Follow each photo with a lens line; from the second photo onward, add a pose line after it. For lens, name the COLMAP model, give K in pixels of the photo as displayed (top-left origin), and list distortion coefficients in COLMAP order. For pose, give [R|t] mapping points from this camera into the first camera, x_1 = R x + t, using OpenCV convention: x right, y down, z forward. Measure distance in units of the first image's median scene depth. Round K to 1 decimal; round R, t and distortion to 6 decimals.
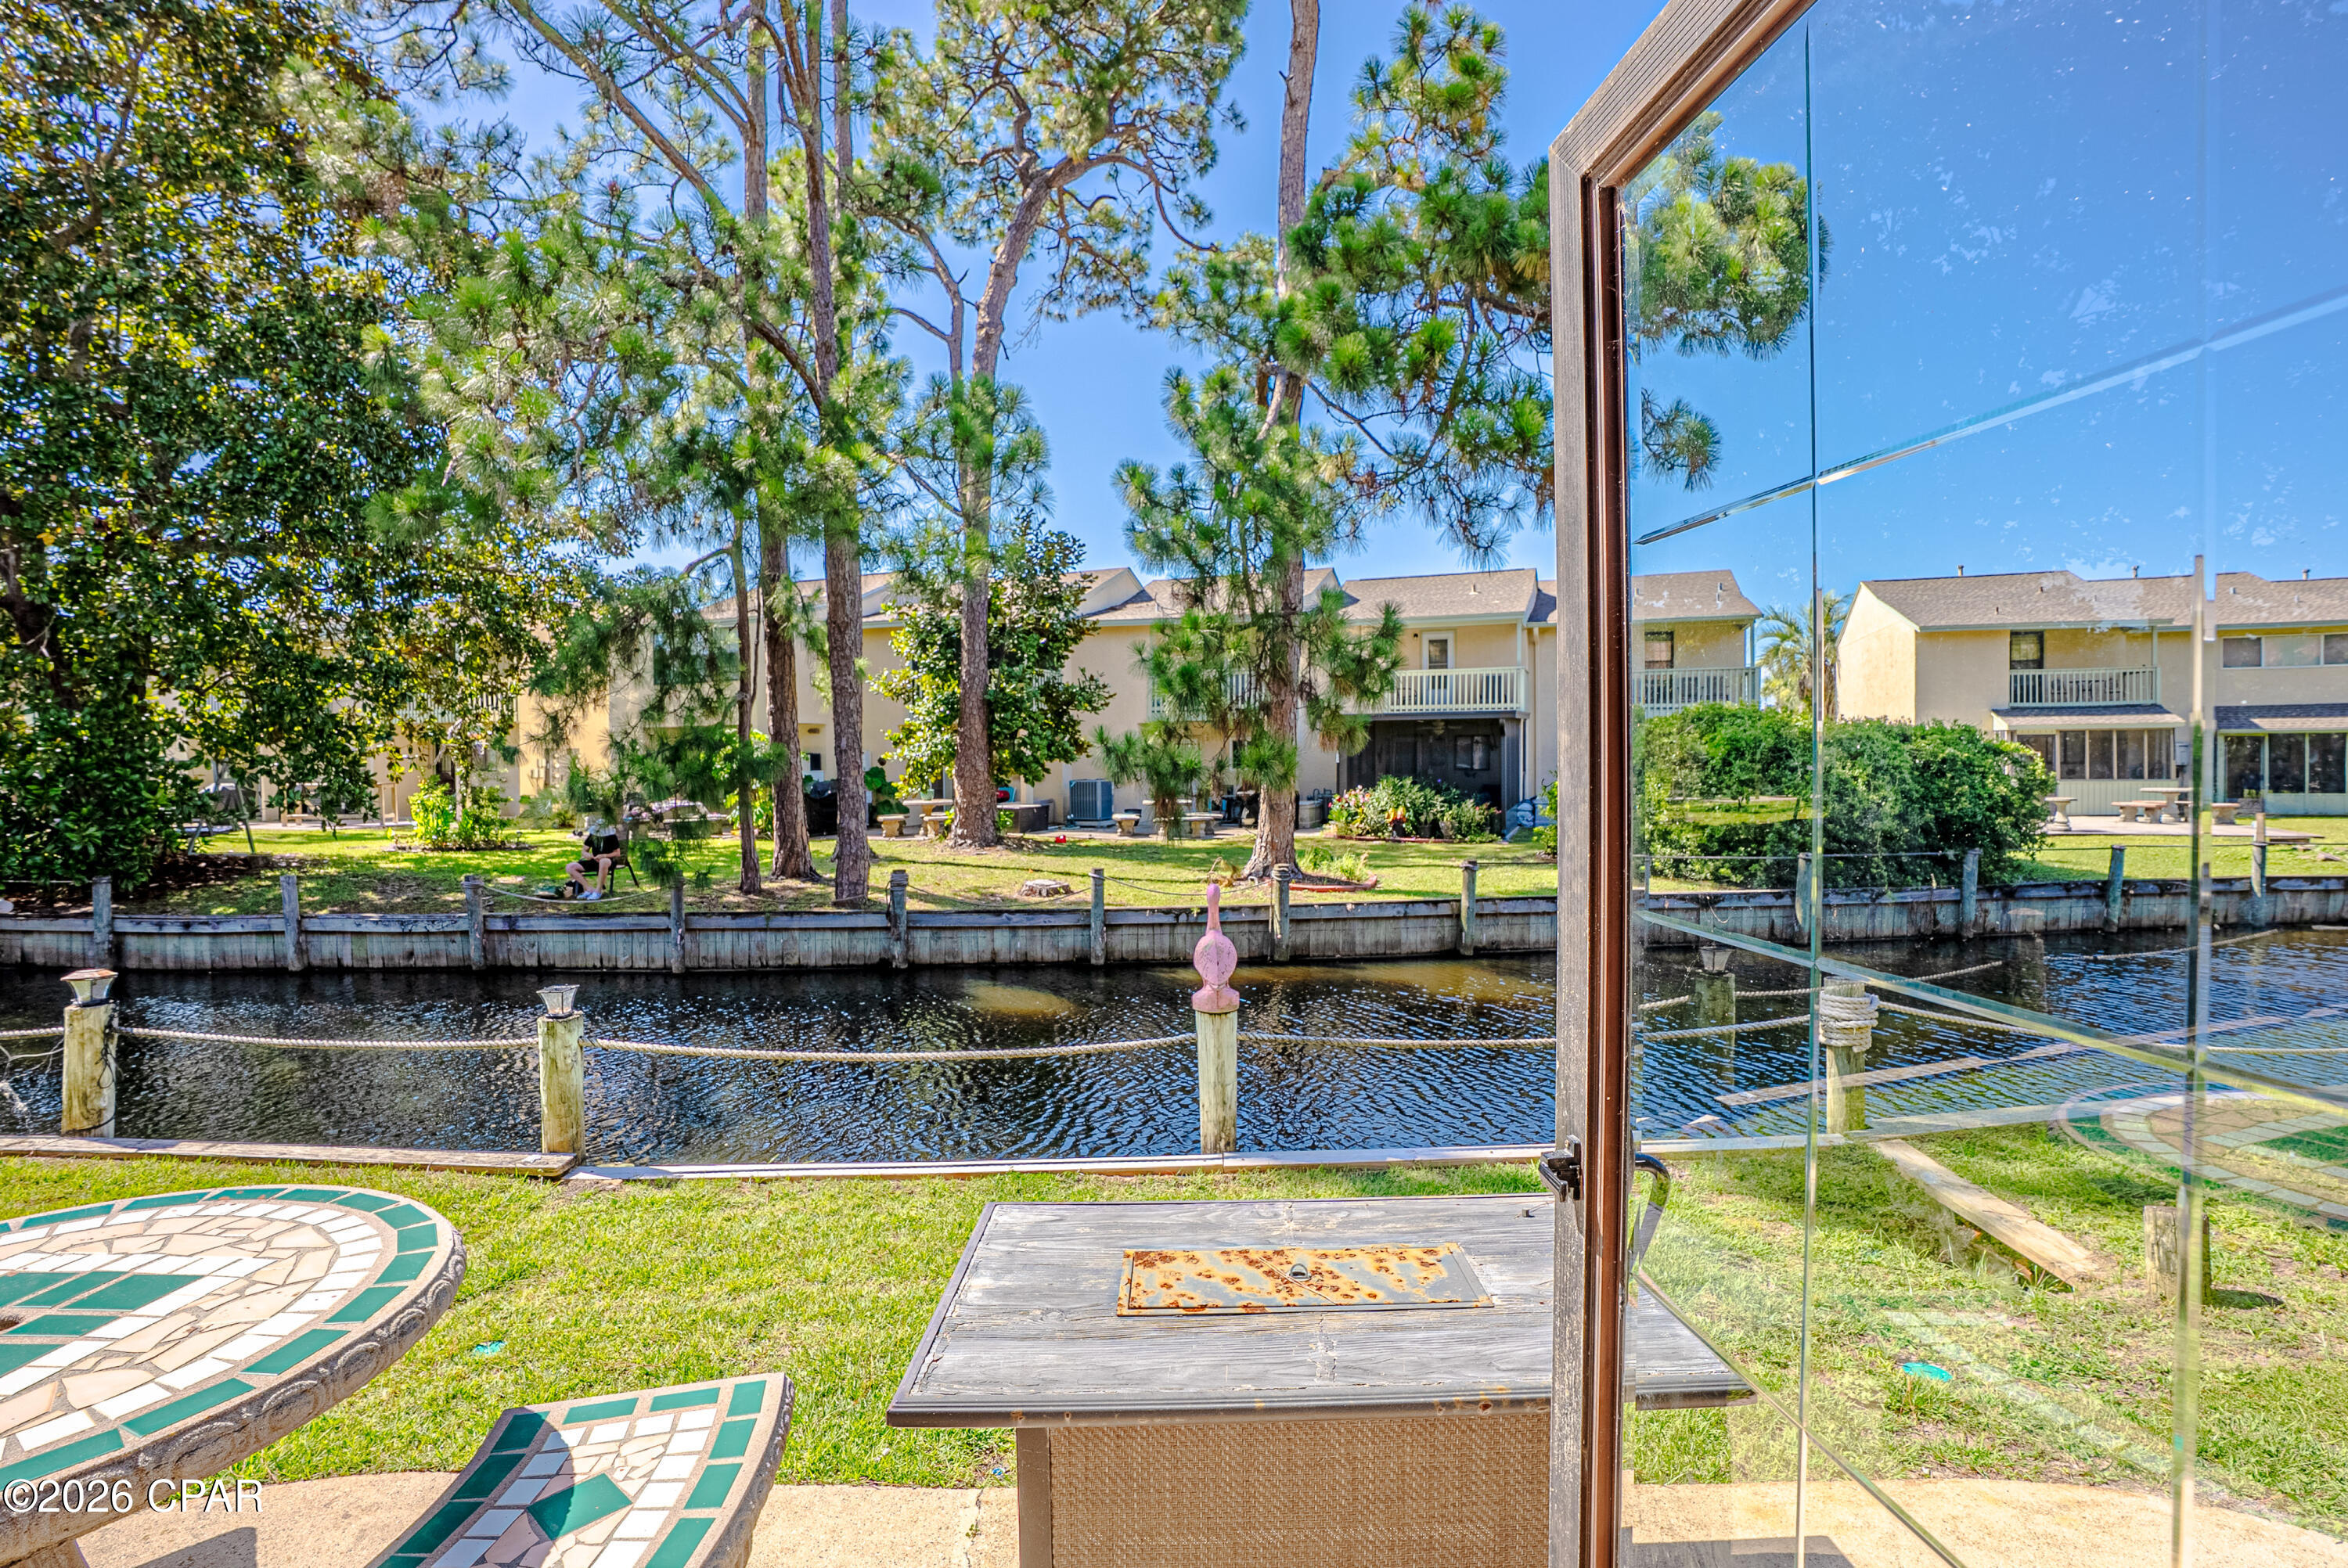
lens RADIAL K [[1094.2, 0, 1188.3], [0, 1094.2, 775.8], [0, 0, 1]] dist [-0.068219, 0.025956]
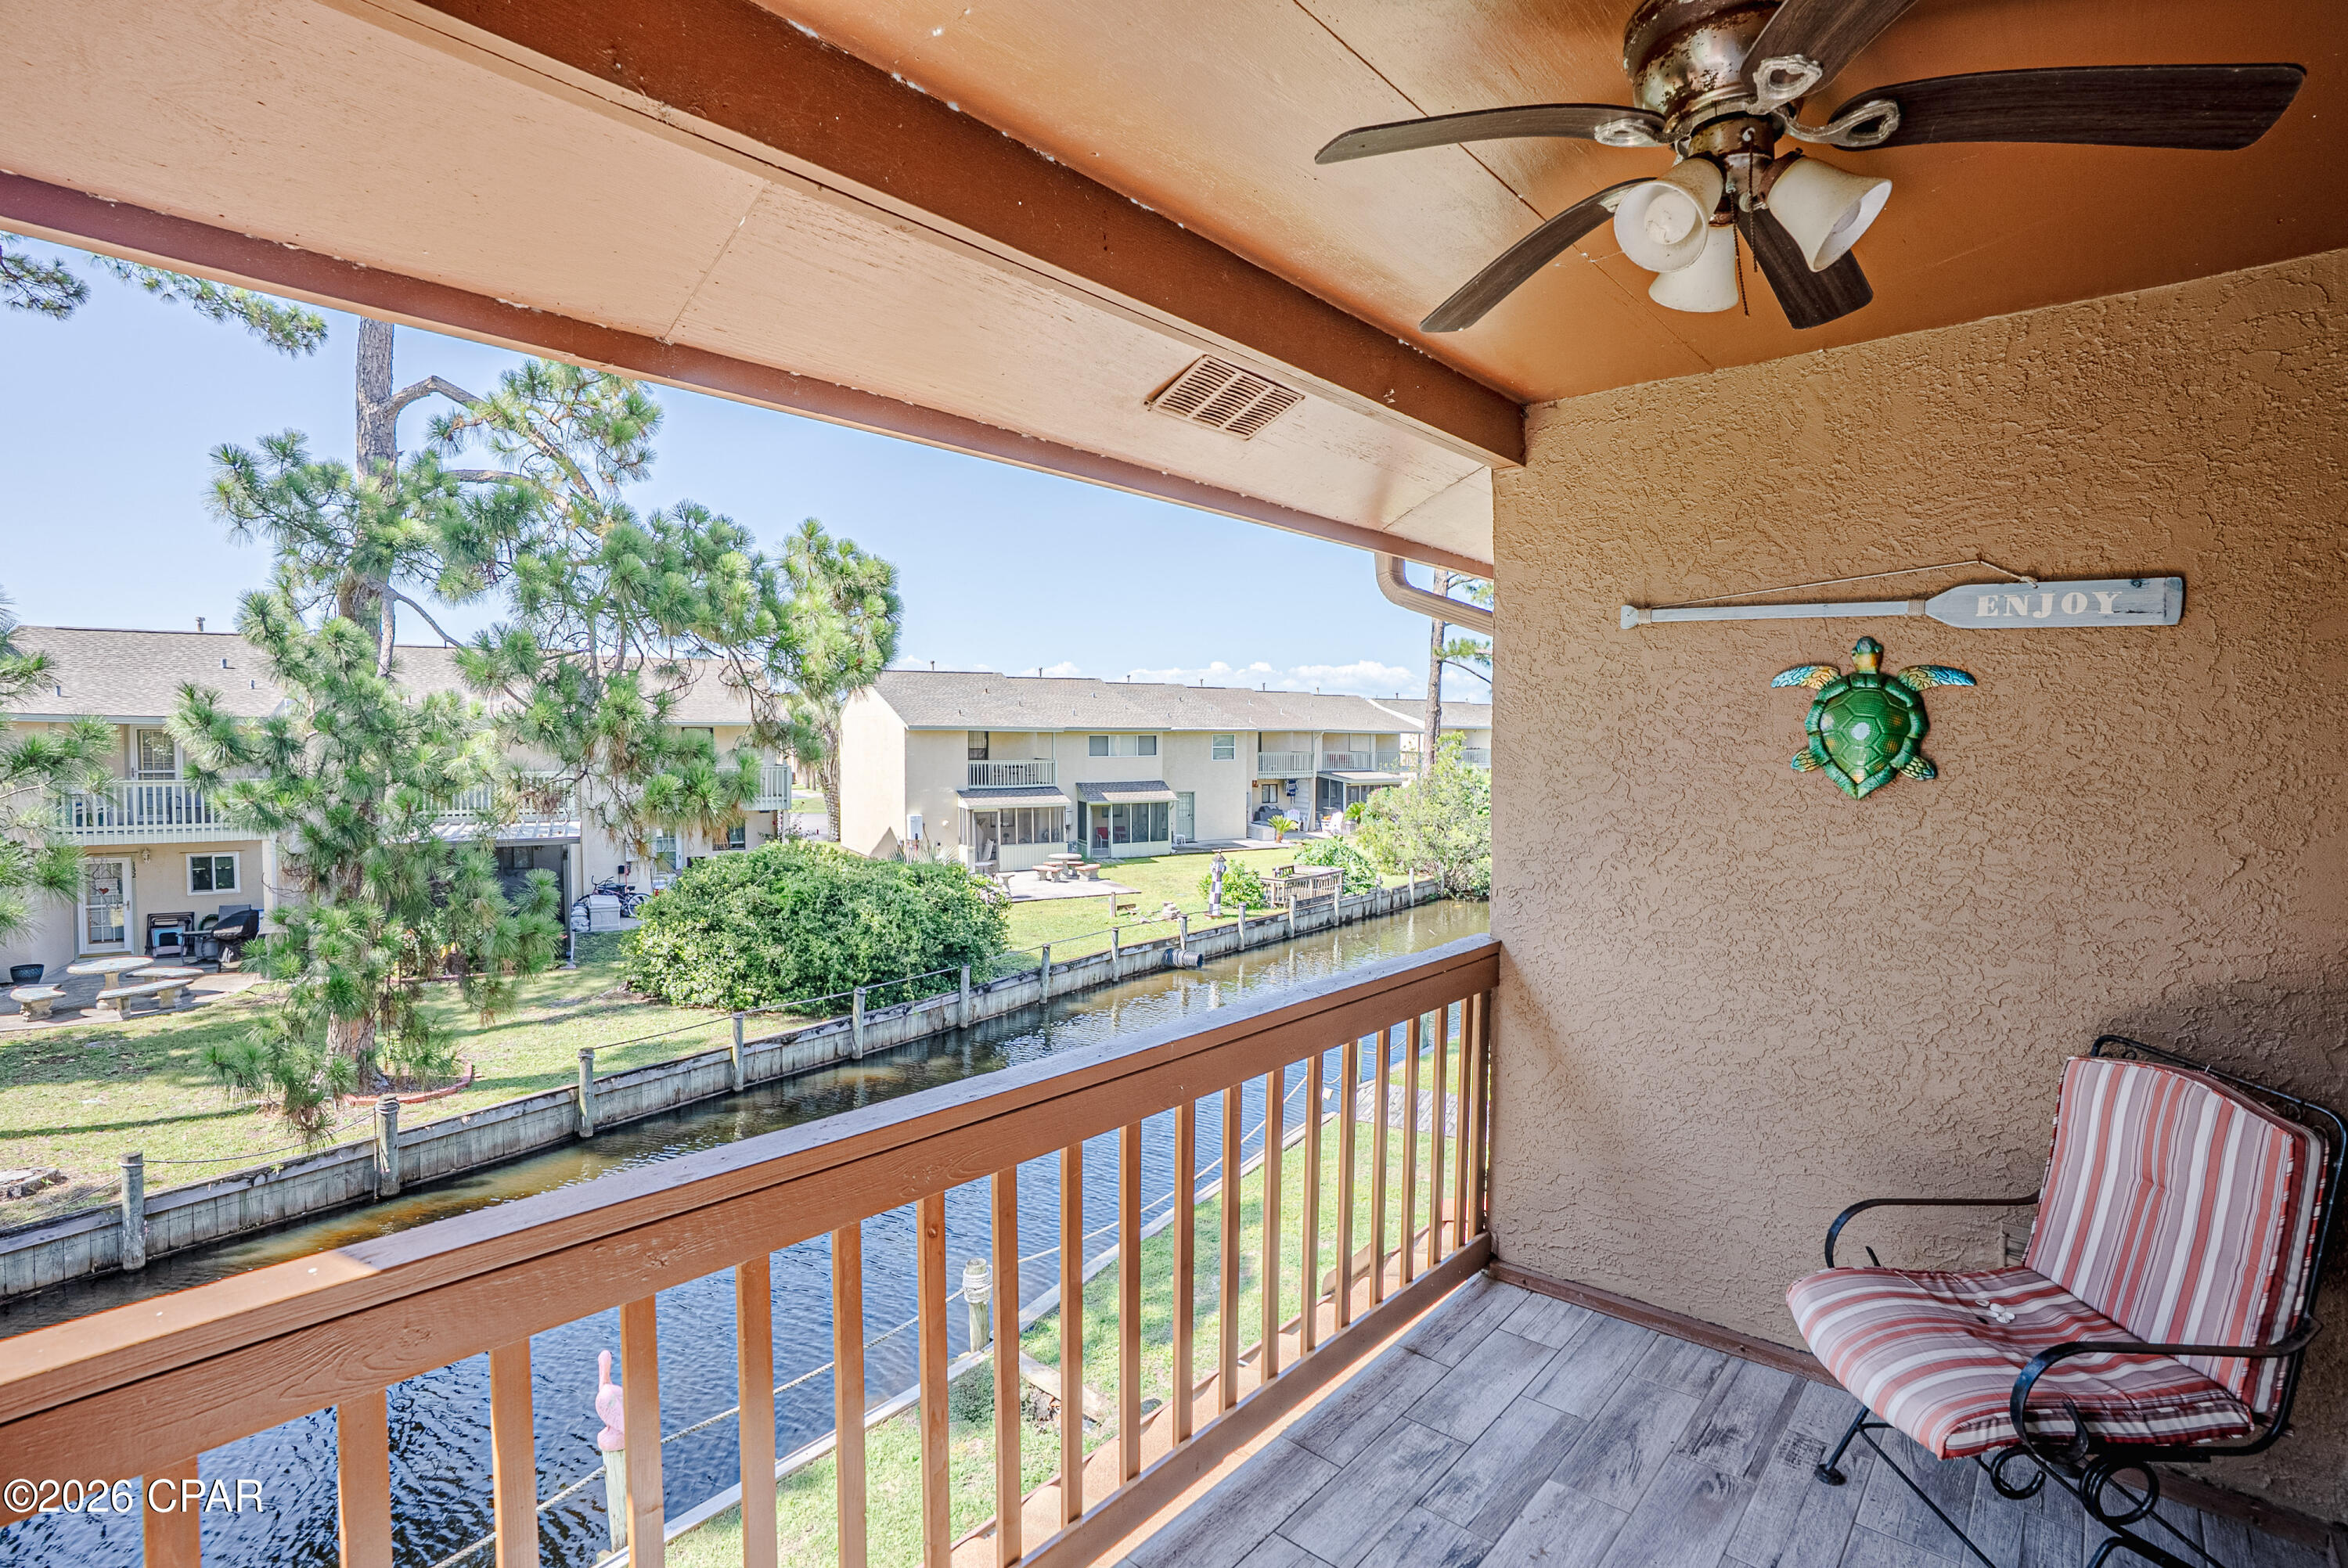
lens RADIAL K [[1098.9, 0, 1172.8], [0, 1098.9, 784.4], [0, 0, 1]] dist [-0.061050, 0.025593]
pose [[0.649075, -0.026934, 0.760247, -0.160366], [0.005962, 0.999522, 0.030320, -0.201667], [-0.760701, -0.015148, 0.648926, -0.123884]]
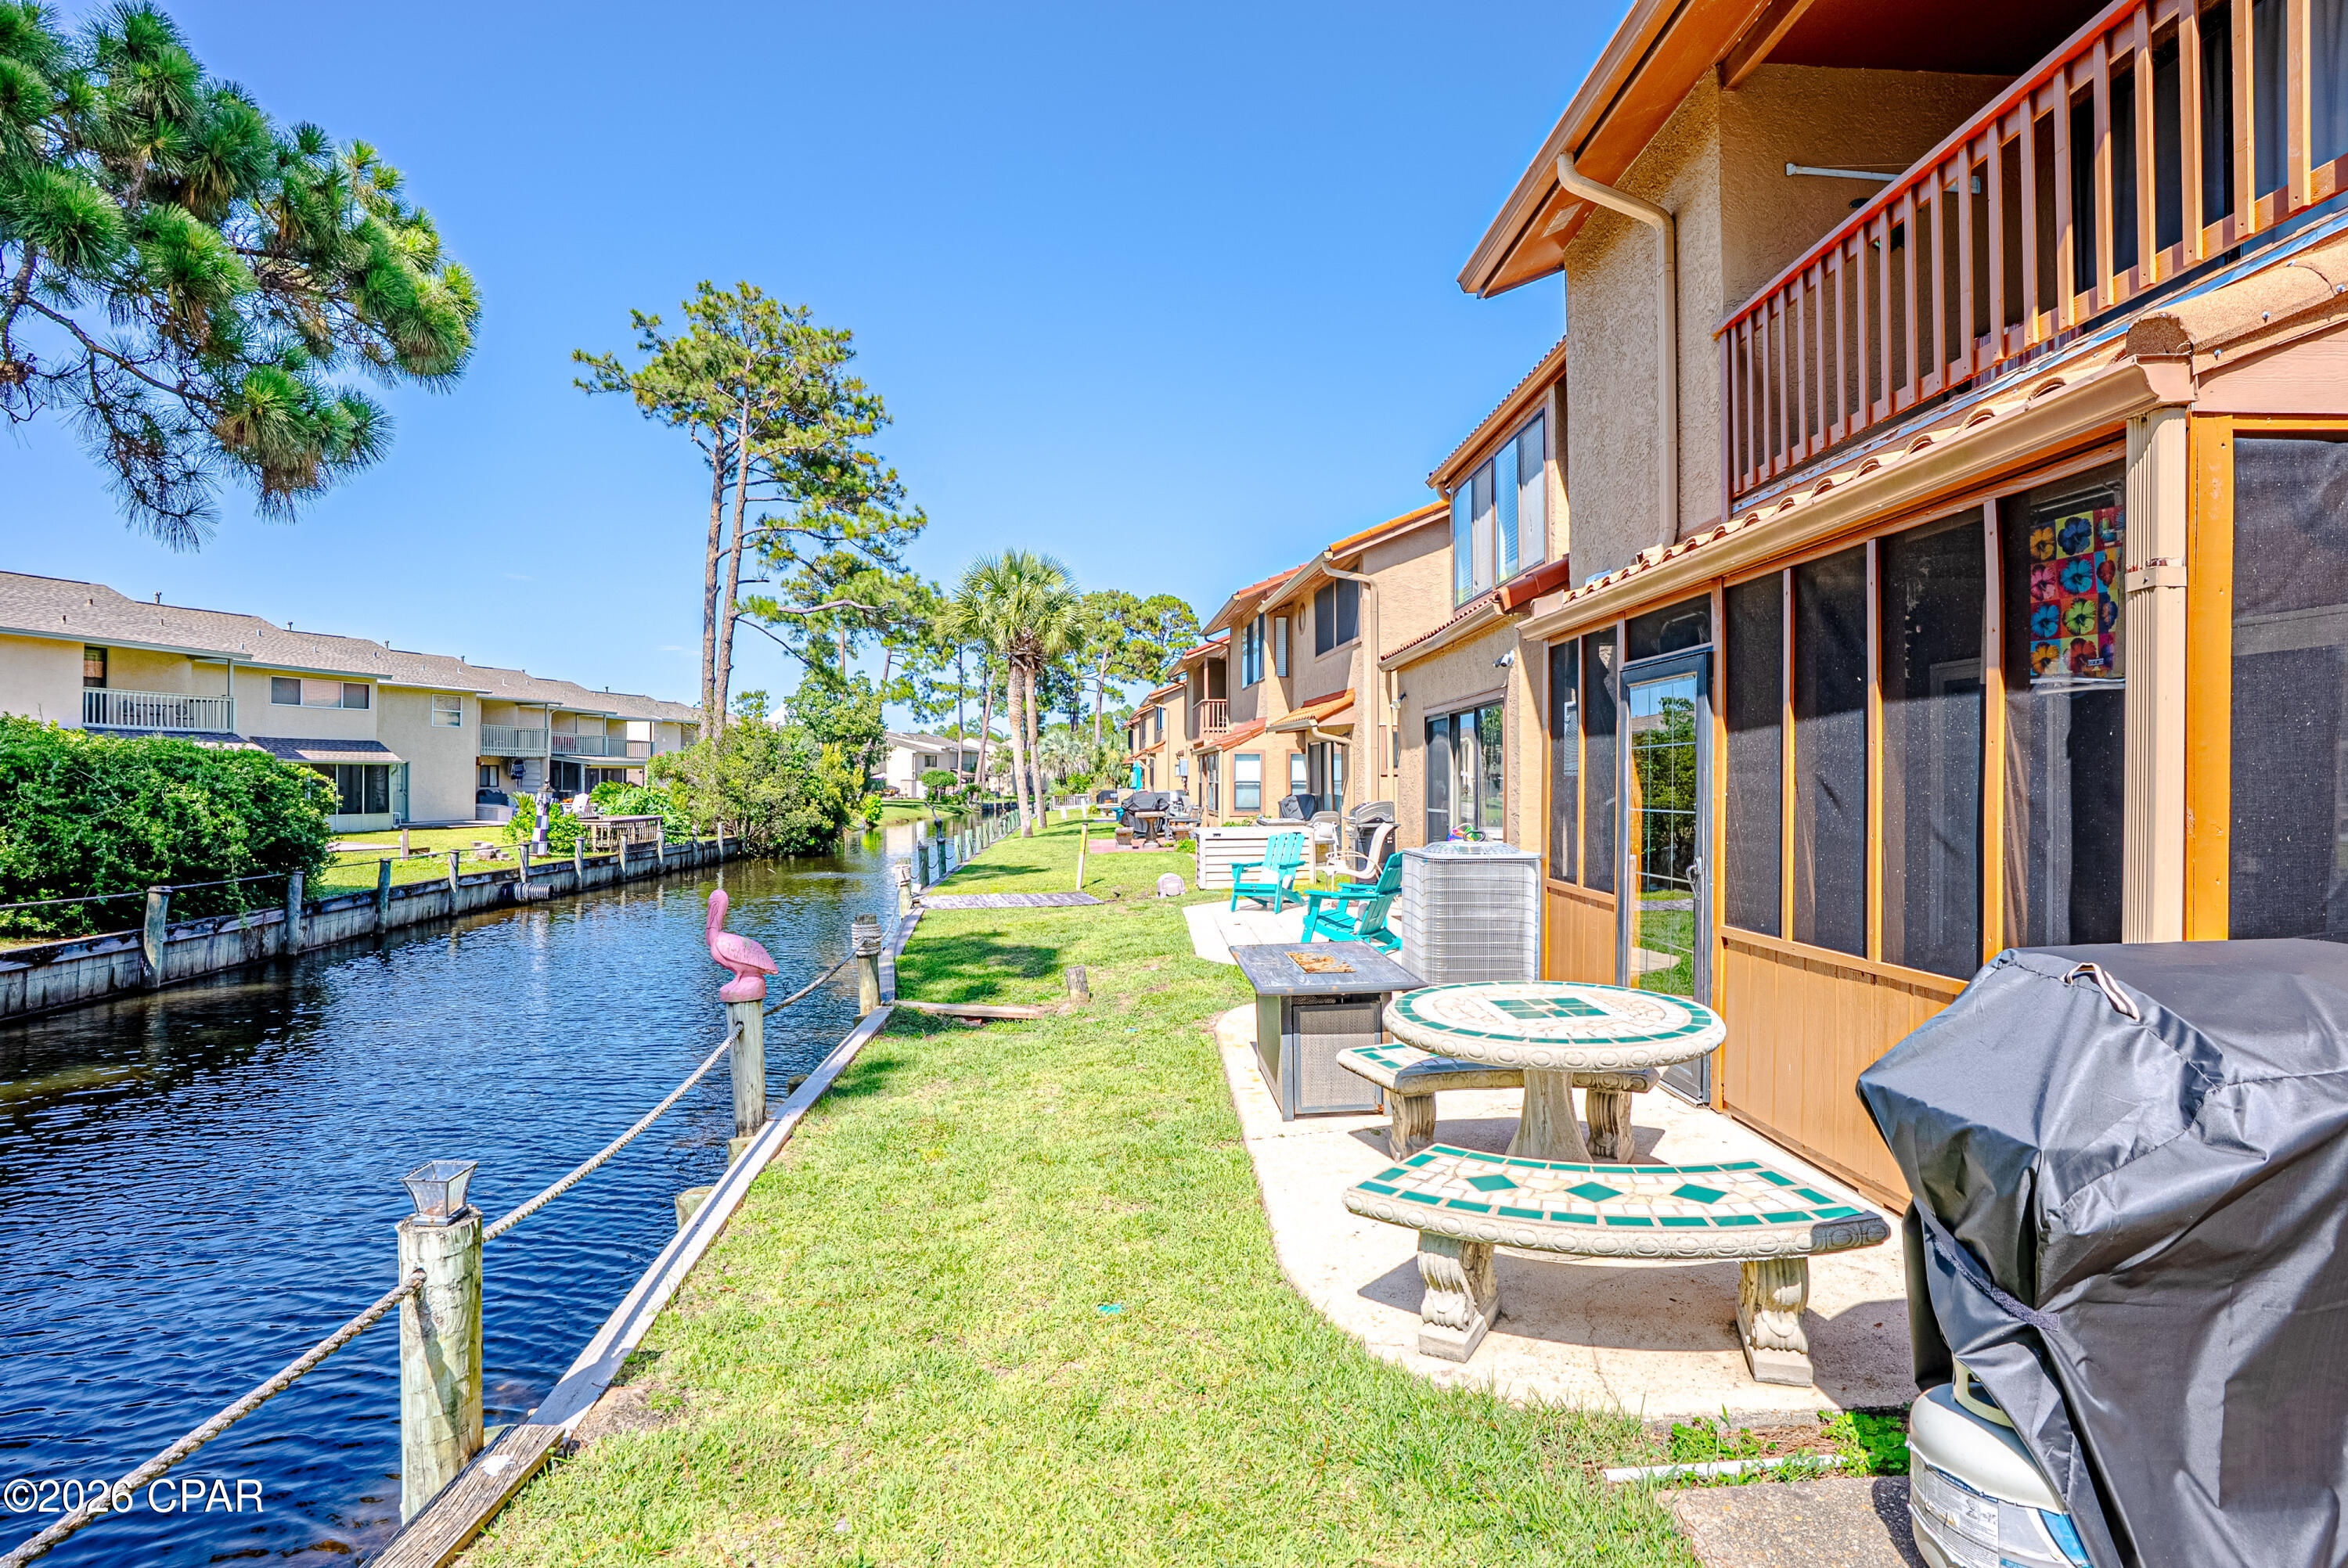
lens RADIAL K [[1098.9, 0, 1172.8], [0, 1098.9, 784.4], [0, 0, 1]] dist [-0.061050, 0.025593]
pose [[-0.048600, 0.007575, 0.998790, -0.340554], [0.009645, 0.999928, -0.007114, 0.000927], [-0.998772, 0.009287, -0.048669, 0.186668]]
